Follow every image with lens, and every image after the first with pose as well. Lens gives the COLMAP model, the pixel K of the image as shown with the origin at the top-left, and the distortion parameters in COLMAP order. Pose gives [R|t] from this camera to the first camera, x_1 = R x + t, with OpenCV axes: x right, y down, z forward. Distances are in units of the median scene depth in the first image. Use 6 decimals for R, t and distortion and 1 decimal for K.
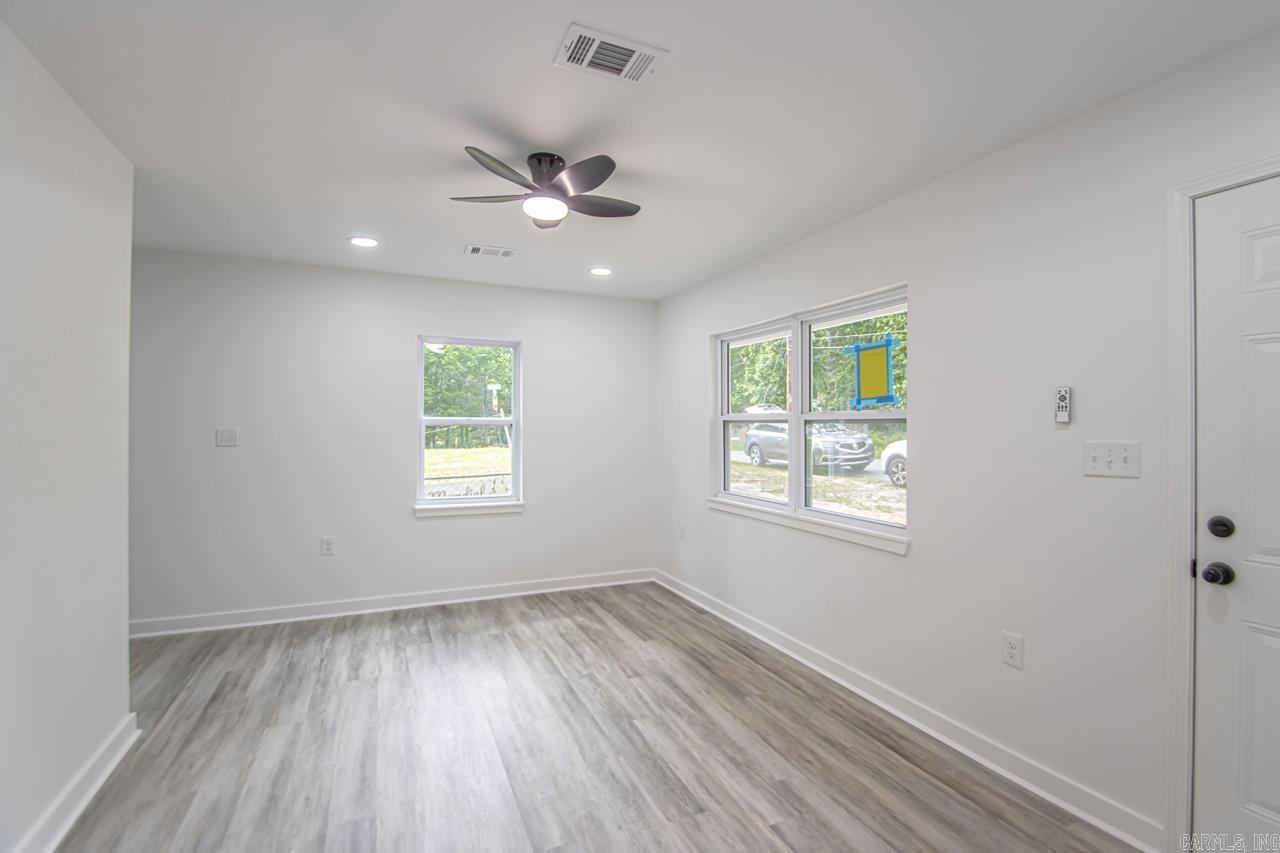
lens RADIAL K [[600.8, 0, 640.5], [0, 600.8, 422.2], [0, 0, 1]] dist [0.016360, -0.011995]
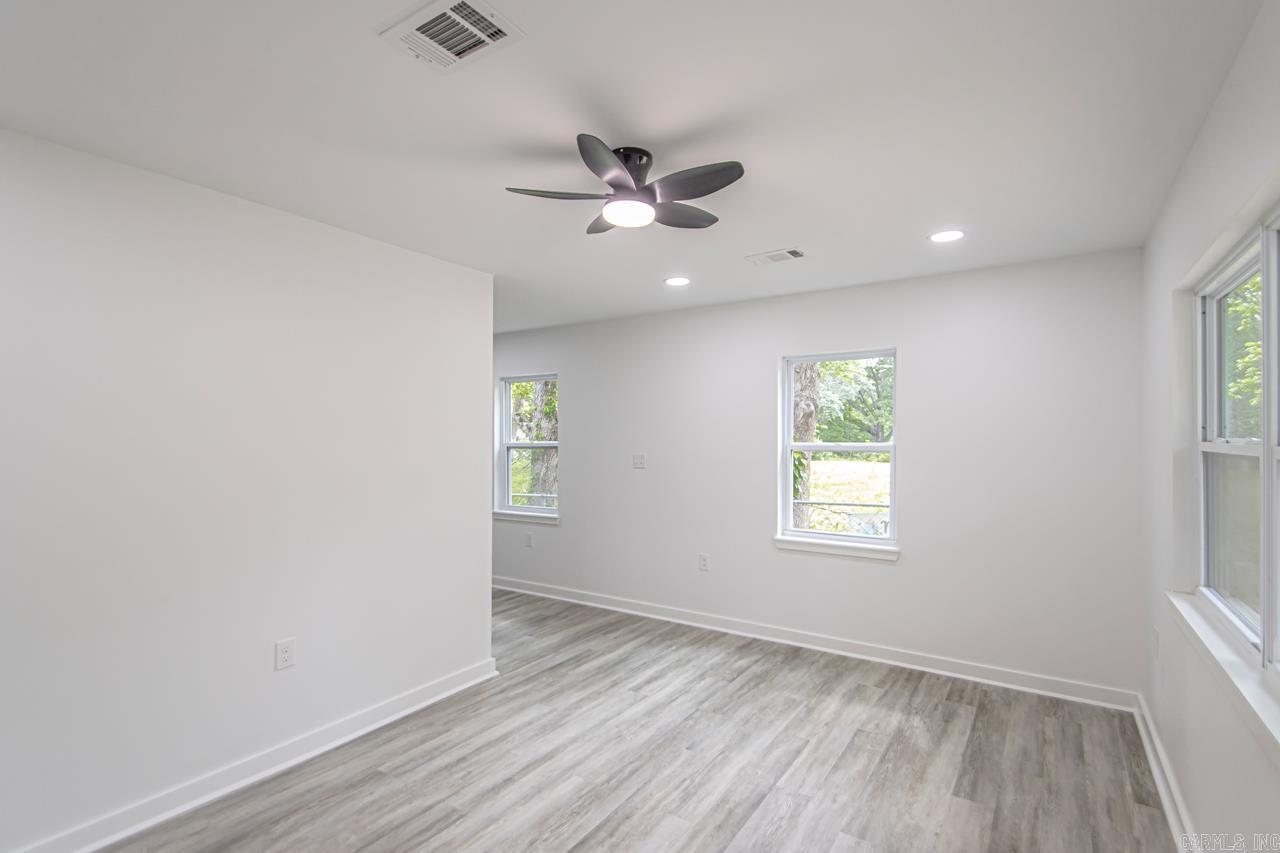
lens RADIAL K [[600.8, 0, 640.0], [0, 600.8, 419.0], [0, 0, 1]] dist [0.016360, -0.011995]
pose [[0.526108, -0.032025, -0.849814, 0.451837], [0.015987, 0.999487, -0.027768, -0.026328], [0.850267, 0.001023, 0.526350, 0.440272]]
